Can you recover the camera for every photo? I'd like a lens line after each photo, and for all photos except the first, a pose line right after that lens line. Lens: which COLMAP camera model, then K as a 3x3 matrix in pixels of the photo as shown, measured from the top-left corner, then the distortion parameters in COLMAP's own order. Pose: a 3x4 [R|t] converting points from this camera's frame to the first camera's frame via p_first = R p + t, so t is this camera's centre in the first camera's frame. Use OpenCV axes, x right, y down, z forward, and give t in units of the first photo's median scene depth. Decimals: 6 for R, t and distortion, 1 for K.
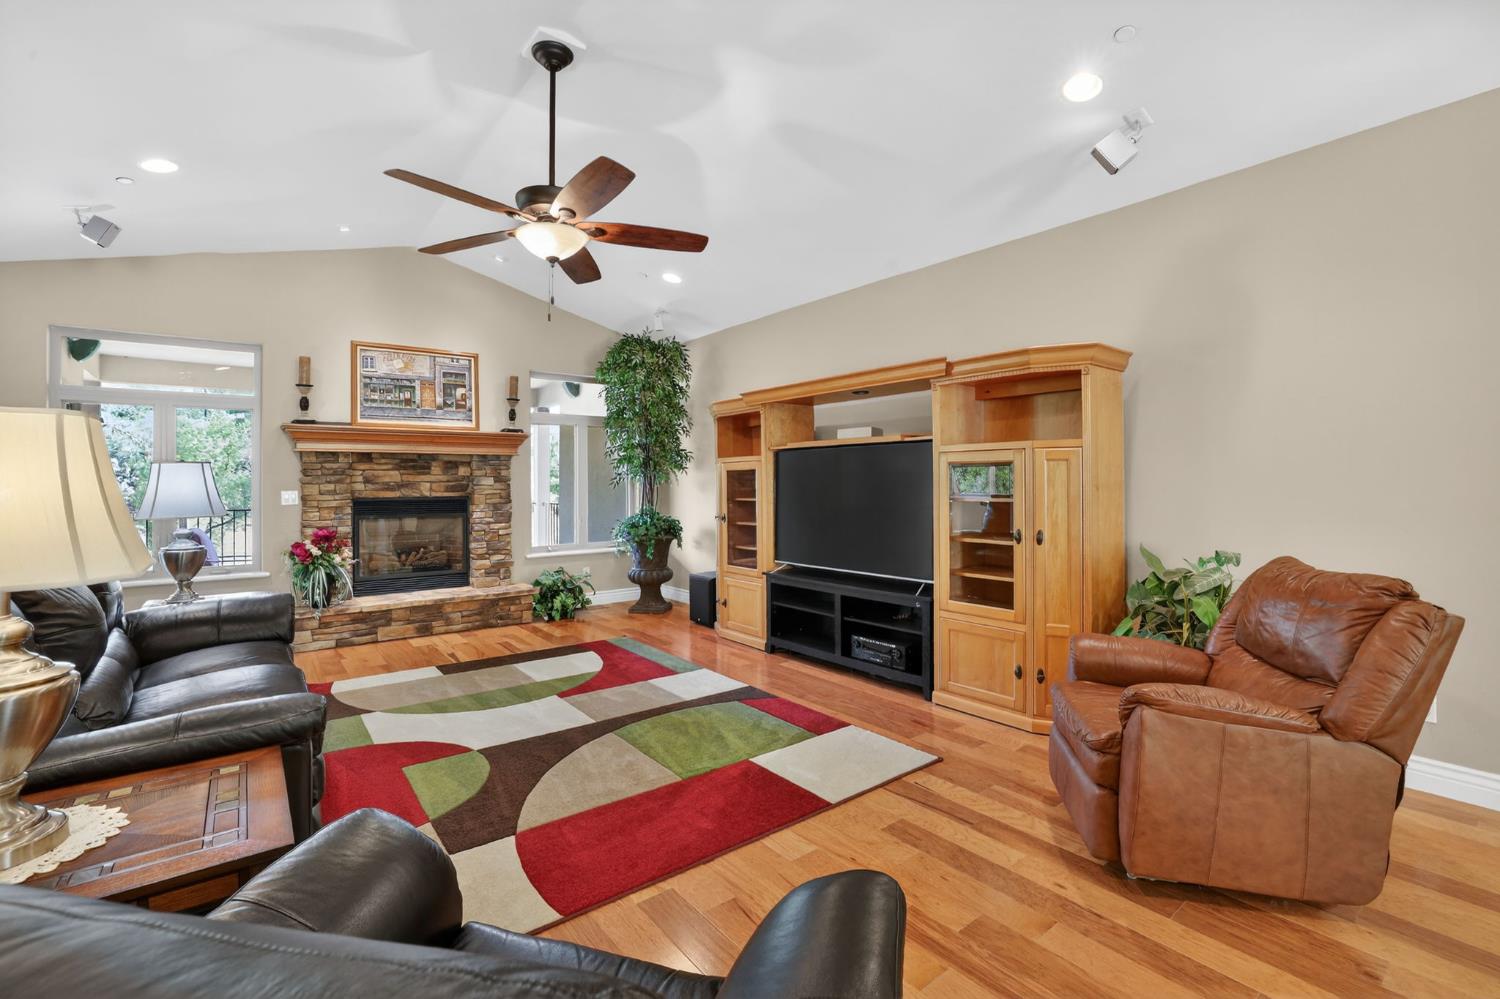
lens RADIAL K [[651.1, 0, 750.0], [0, 651.1, 499.5], [0, 0, 1]] dist [-0.001089, -0.000079]
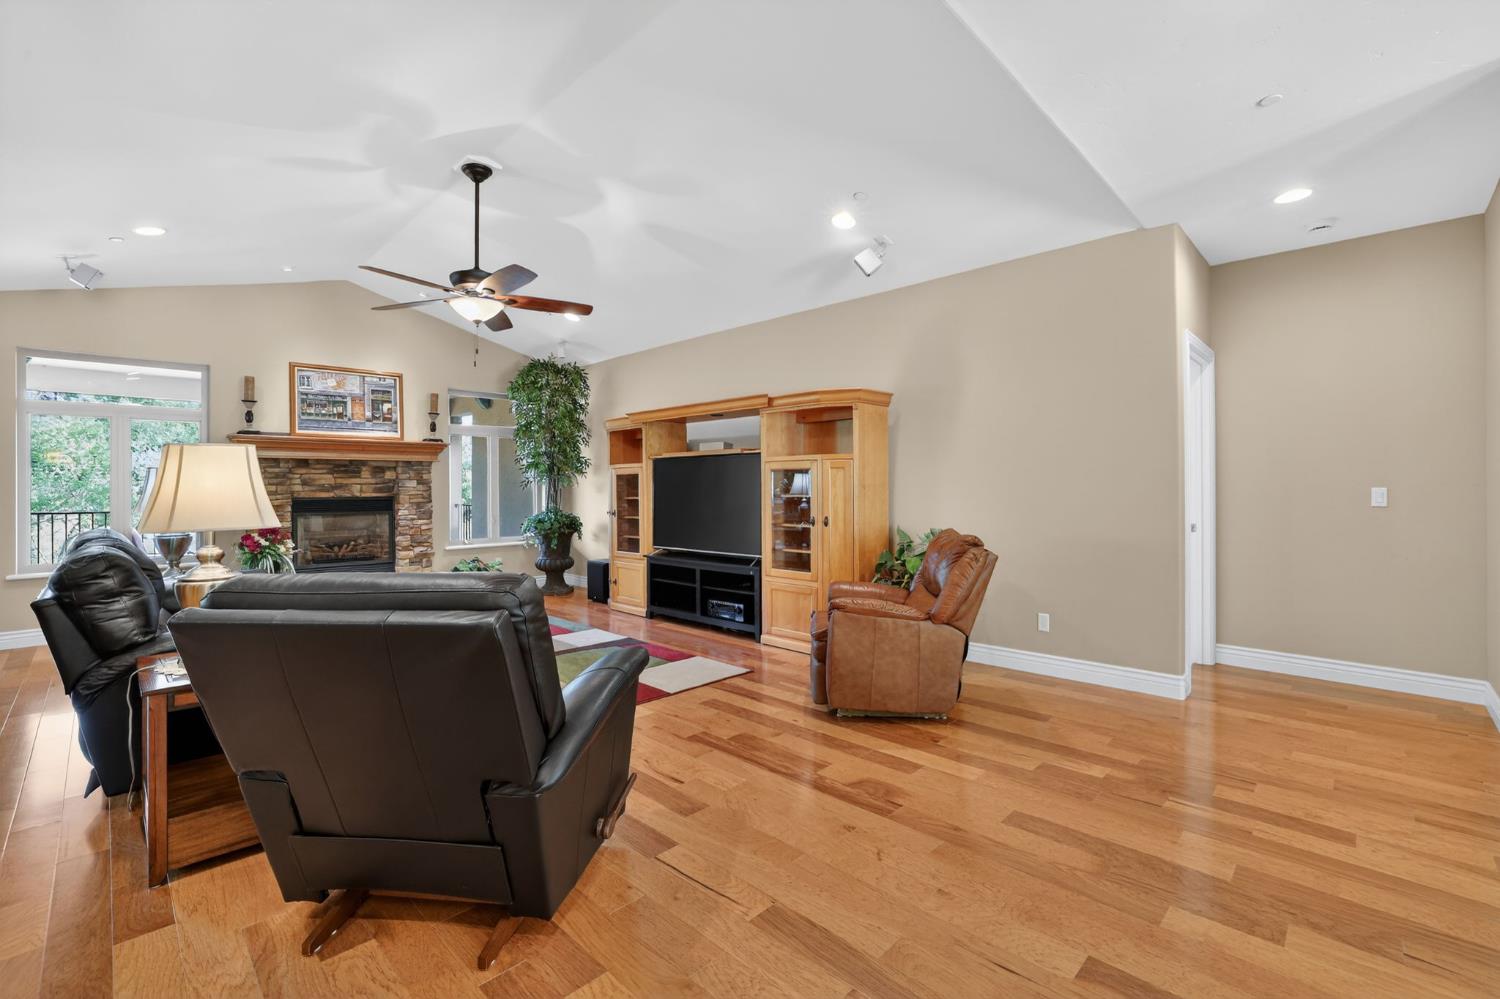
lens RADIAL K [[669.5, 0, 750.0], [0, 669.5, 499.5], [0, 0, 1]] dist [-0.016182, -0.000064]
pose [[0.992669, -0.002152, 0.120848, 0.063167], [0.003155, 0.999962, -0.008111, 0.013735], [-0.120826, 0.008433, 0.992638, -0.297881]]
